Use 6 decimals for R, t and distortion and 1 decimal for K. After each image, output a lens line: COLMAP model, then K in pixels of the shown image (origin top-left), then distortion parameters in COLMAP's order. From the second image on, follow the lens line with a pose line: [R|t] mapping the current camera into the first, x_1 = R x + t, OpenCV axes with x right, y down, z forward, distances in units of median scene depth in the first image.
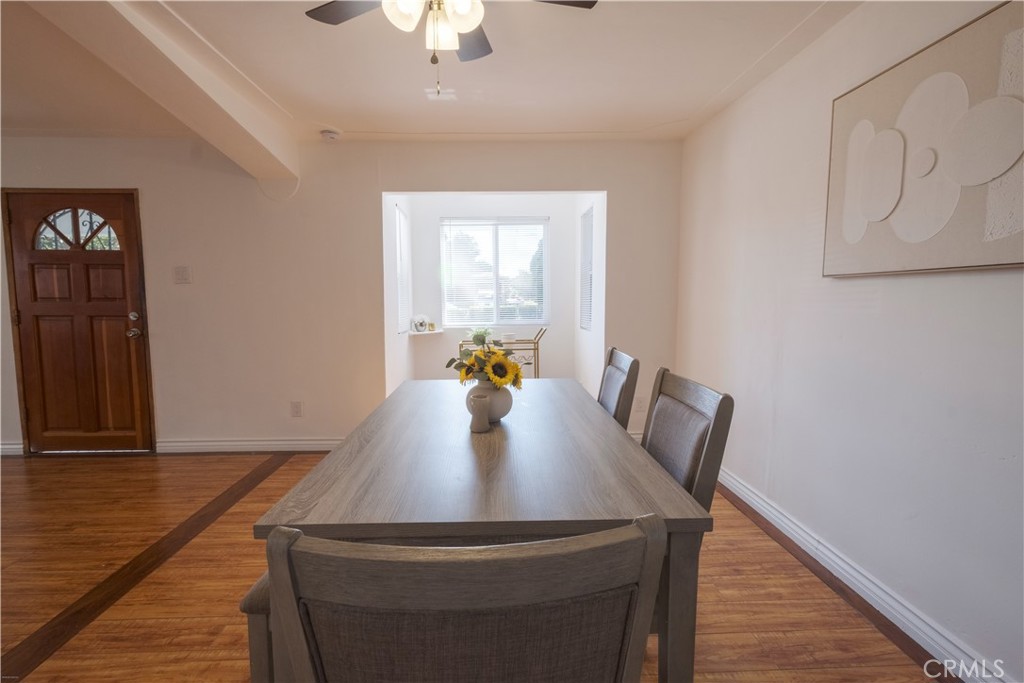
lens RADIAL K [[449.0, 0, 504.6], [0, 449.0, 335.9], [0, 0, 1]] dist [-0.001516, -0.000317]
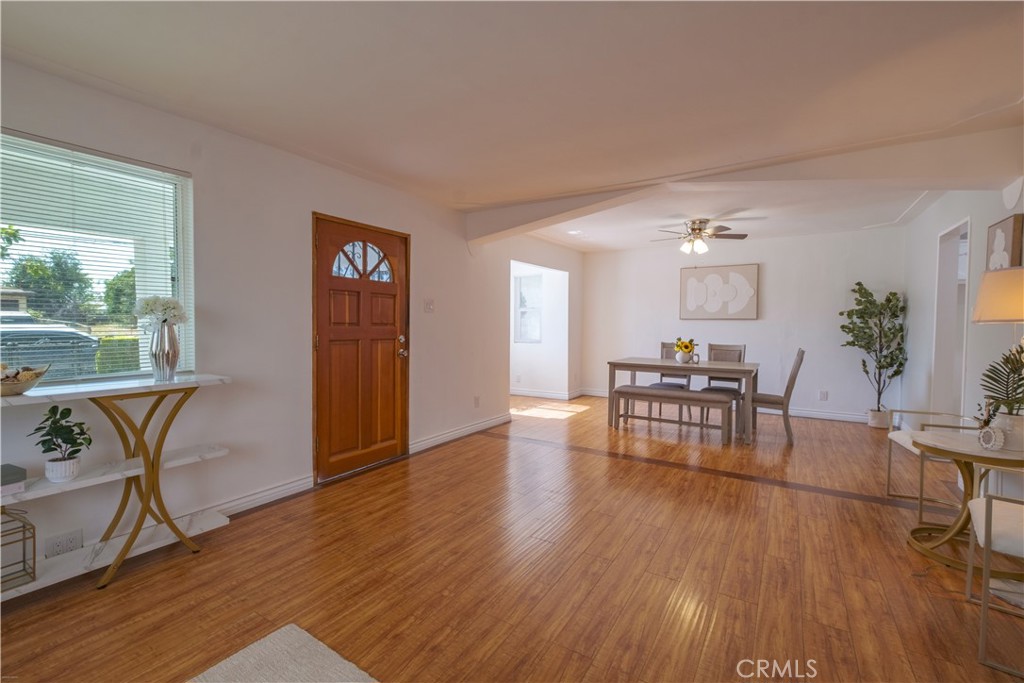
lens RADIAL K [[452.2, 0, 503.6], [0, 452.2, 331.2], [0, 0, 1]] dist [-0.007935, -0.000533]
pose [[0.565855, -0.007491, 0.824471, -1.667383], [0.066782, 0.997090, -0.036774, -0.002190], [-0.821796, 0.075868, 0.564708, 0.106441]]
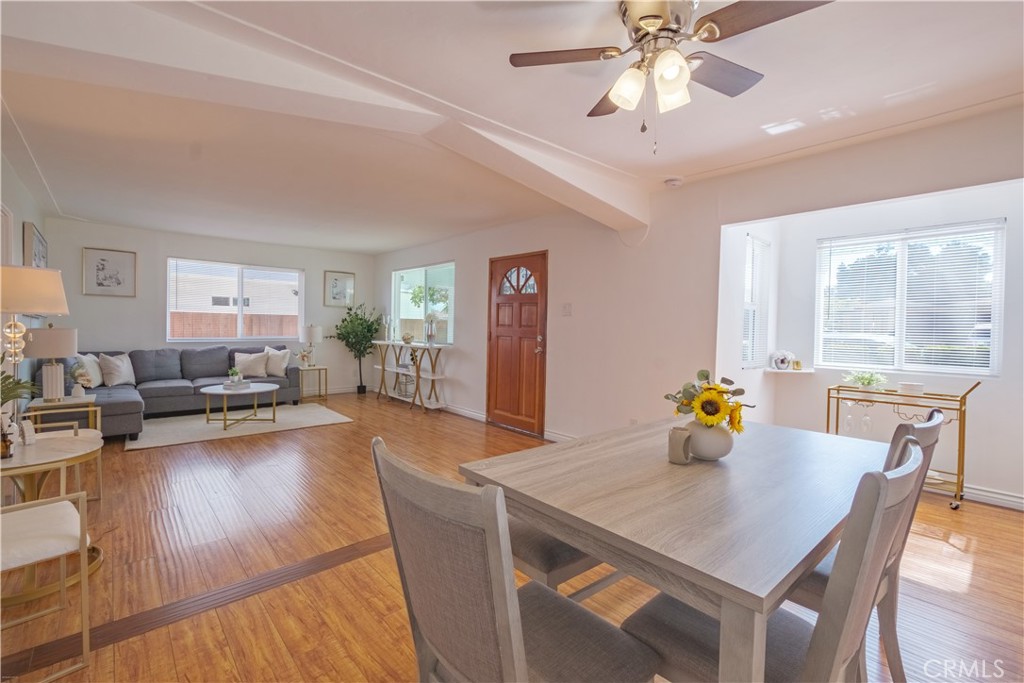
lens RADIAL K [[449.0, 0, 504.6], [0, 449.0, 335.9], [0, 0, 1]] dist [-0.001516, -0.000317]
pose [[0.632356, 0.036157, -0.773834, 0.205867], [-0.088062, 0.995790, -0.025435, -0.006189], [0.769657, 0.084230, 0.632878, 0.011128]]
